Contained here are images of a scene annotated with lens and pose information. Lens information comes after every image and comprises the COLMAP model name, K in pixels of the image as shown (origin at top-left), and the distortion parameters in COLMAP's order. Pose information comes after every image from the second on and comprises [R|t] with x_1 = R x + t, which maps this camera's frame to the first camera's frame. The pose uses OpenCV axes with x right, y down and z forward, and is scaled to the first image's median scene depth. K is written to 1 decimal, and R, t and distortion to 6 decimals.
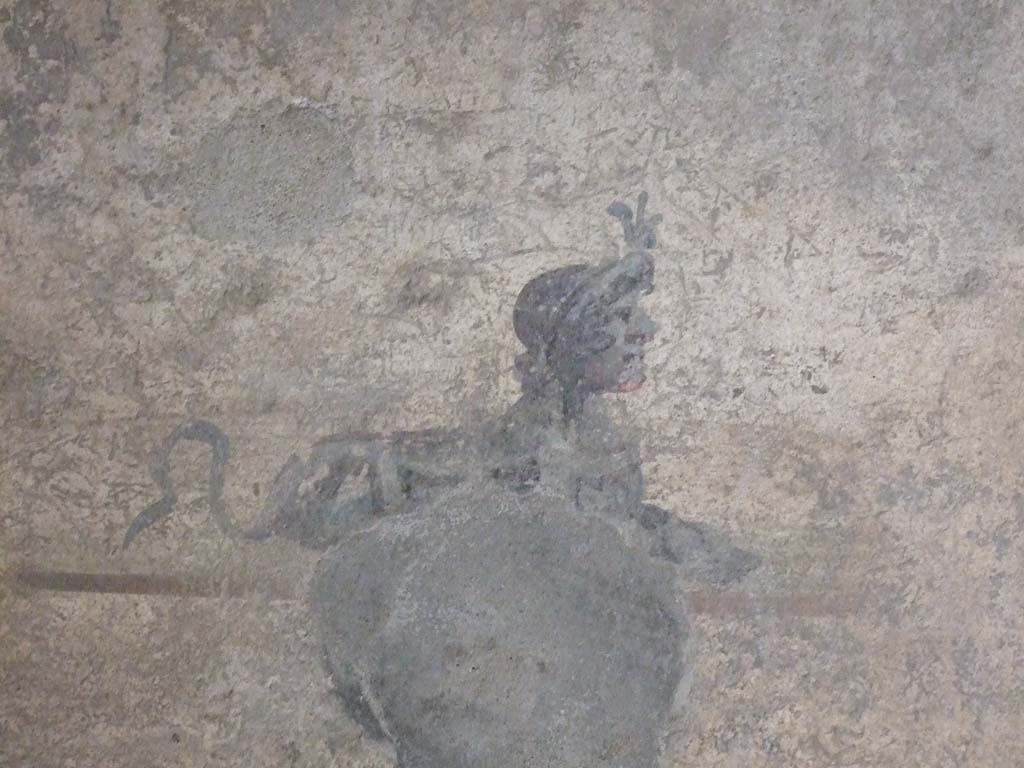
lens RADIAL K [[3436.4, 0, 511.9], [0, 3436.4, 383.9], [0, 0, 1]] dist [-0.131469, 0.000000]
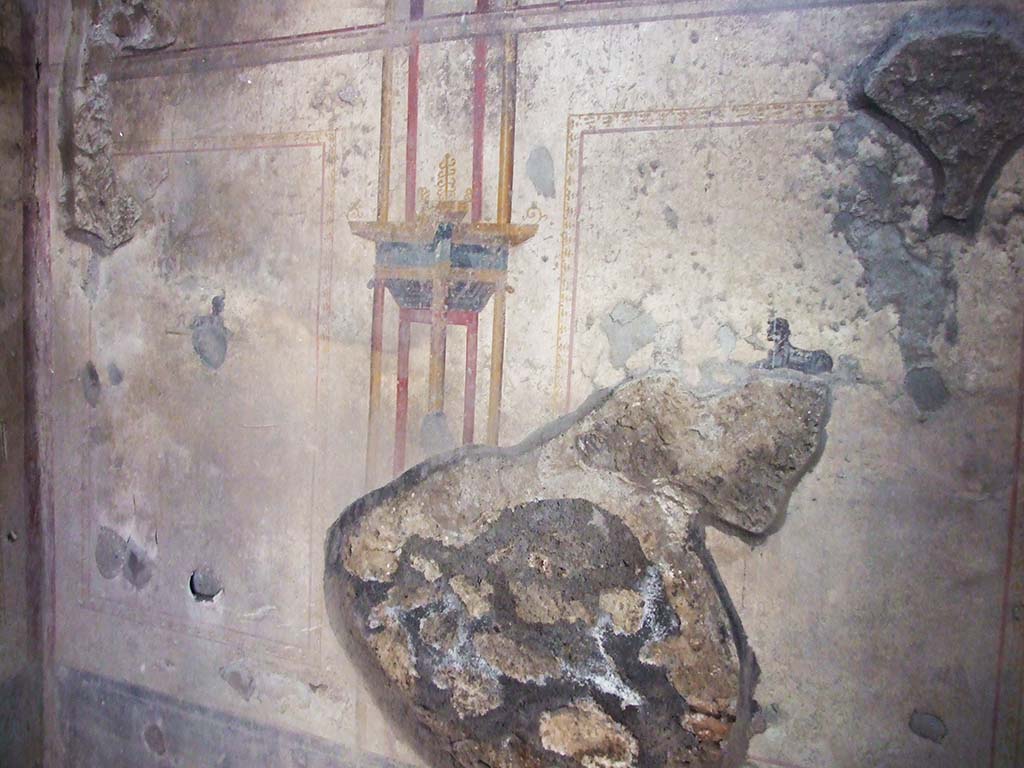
lens RADIAL K [[855.5, 0, 511.8], [0, 855.5, 383.9], [0, 0, 1]] dist [-0.004460, -0.002456]
pose [[0.806754, -0.033956, 0.589911, -0.632005], [0.003246, 0.998587, 0.053040, 0.068824], [-0.590878, -0.040875, 0.805725, -1.061326]]
